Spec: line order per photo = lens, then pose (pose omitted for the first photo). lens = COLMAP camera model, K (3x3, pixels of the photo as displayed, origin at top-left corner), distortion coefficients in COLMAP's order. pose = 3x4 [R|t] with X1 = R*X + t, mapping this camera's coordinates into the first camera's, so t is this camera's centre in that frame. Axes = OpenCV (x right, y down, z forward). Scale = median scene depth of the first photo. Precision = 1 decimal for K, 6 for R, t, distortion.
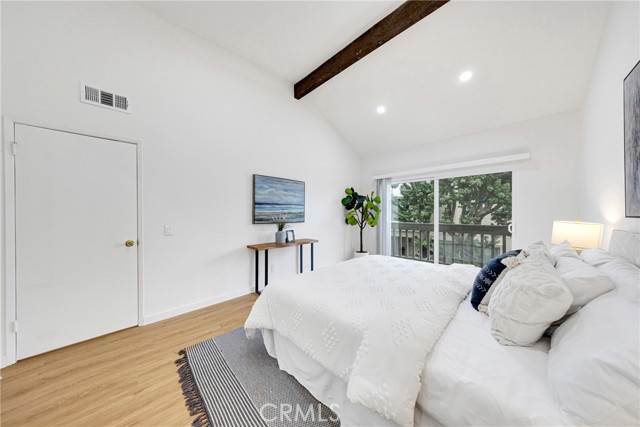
lens RADIAL K [[208.5, 0, 321.4], [0, 208.5, 214.7], [0, 0, 1]] dist [-0.000321, -0.000044]
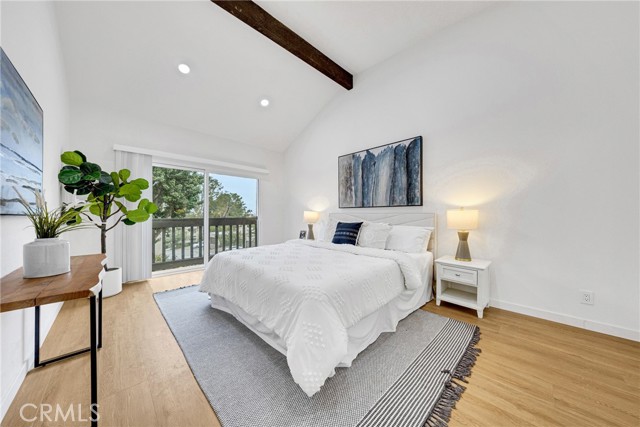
lens RADIAL K [[208.5, 0, 321.4], [0, 208.5, 214.7], [0, 0, 1]] dist [-0.000321, -0.000044]
pose [[-0.028987, 0.000246, 0.999580, -0.477248], [0.008659, 0.999963, 0.000005, 0.038122], [-0.999542, 0.008655, -0.028988, 0.499102]]
